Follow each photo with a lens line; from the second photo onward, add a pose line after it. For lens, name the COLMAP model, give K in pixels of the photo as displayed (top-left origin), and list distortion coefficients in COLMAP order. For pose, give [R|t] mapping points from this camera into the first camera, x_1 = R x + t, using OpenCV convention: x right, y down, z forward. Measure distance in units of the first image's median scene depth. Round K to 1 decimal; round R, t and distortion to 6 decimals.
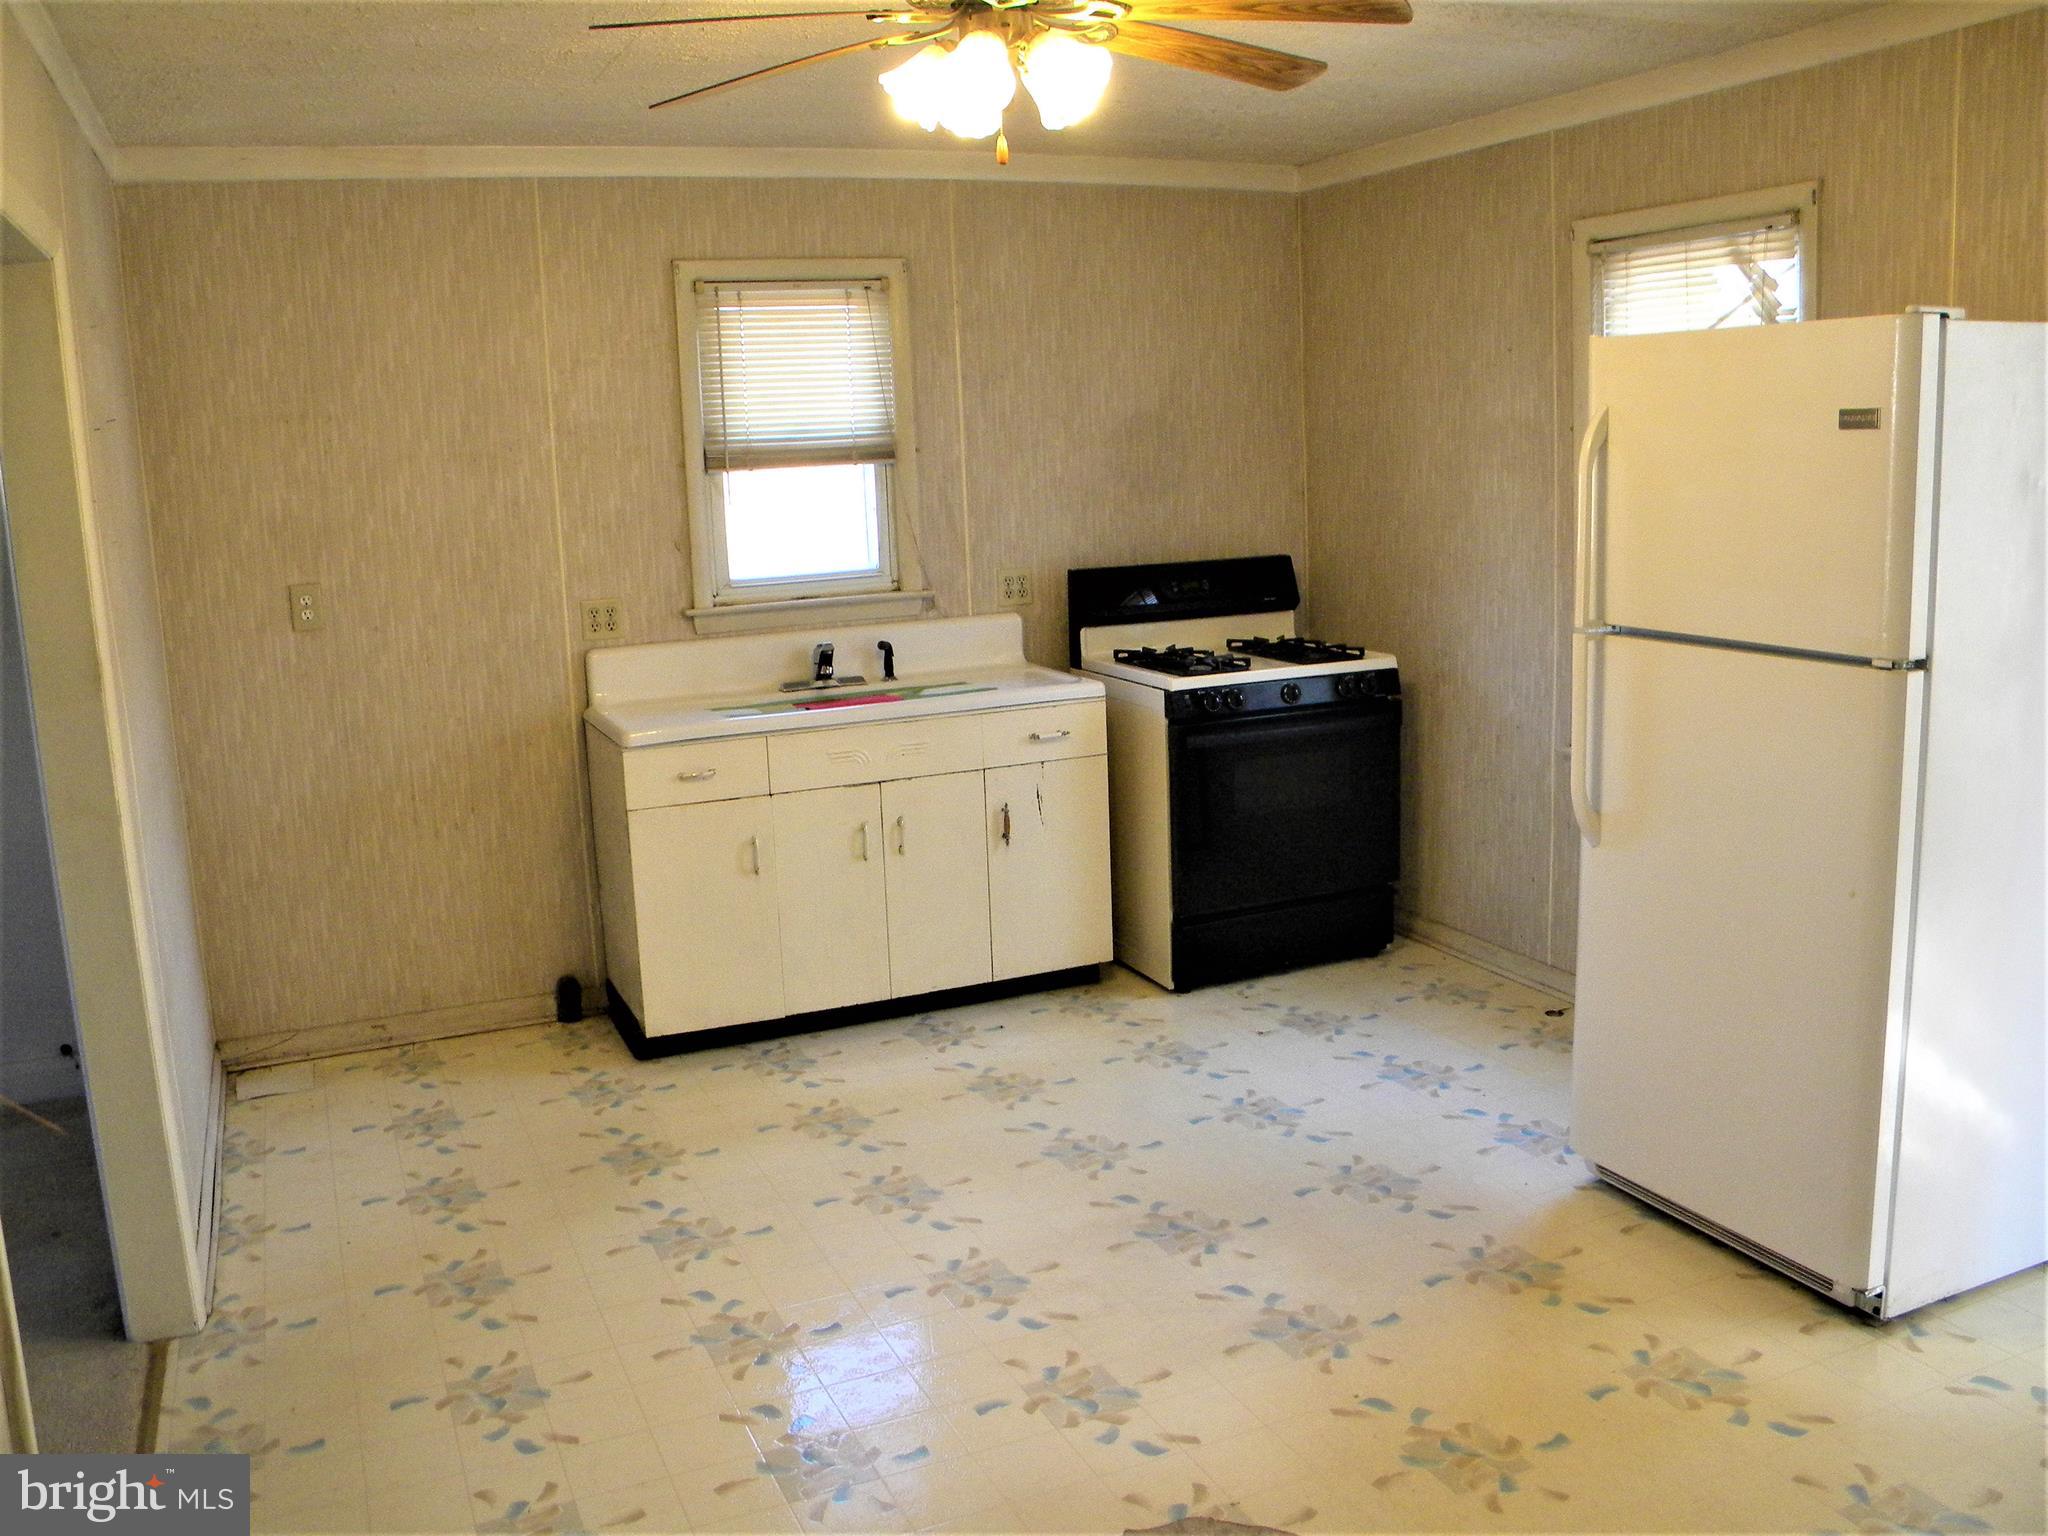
lens RADIAL K [[1723.2, 0, 1024.0], [0, 1723.2, 771.3], [0, 0, 1]] dist [-0.145529, 0.068879]
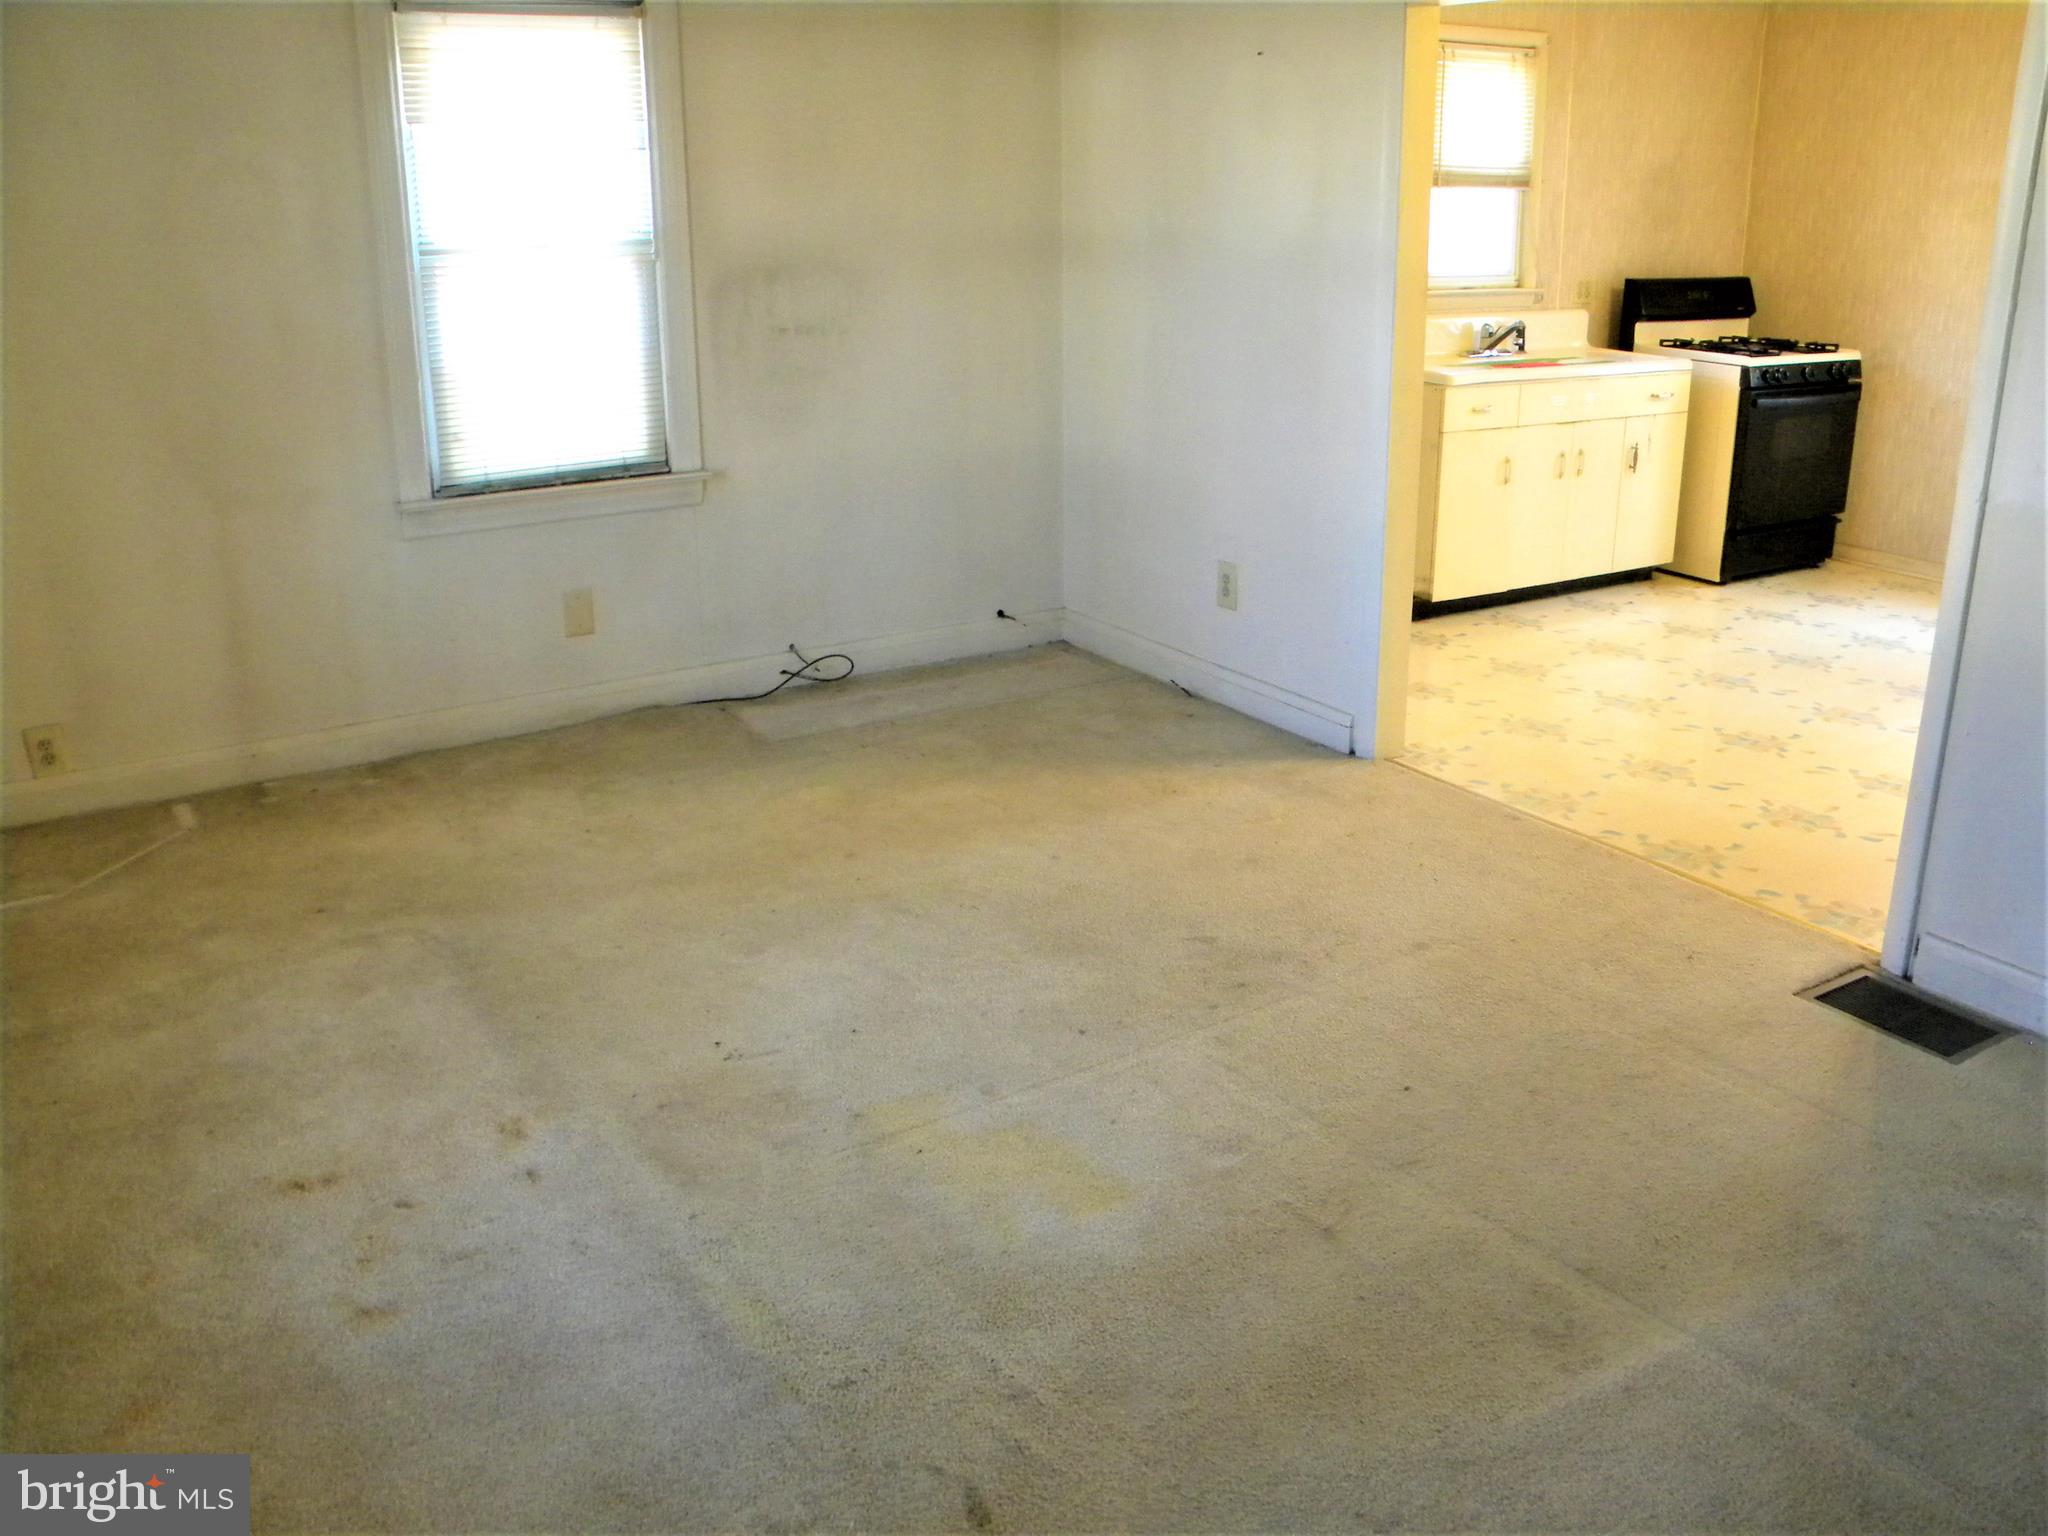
lens RADIAL K [[1723.2, 0, 1022.1], [0, 1723.2, 766.5], [0, 0, 1]] dist [-0.145529, 0.068879]
pose [[0.988820, -0.011191, 0.148693, -0.673604], [-0.009214, 0.990689, 0.135831, 0.092920], [-0.148829, -0.135682, 0.979510, -0.286230]]
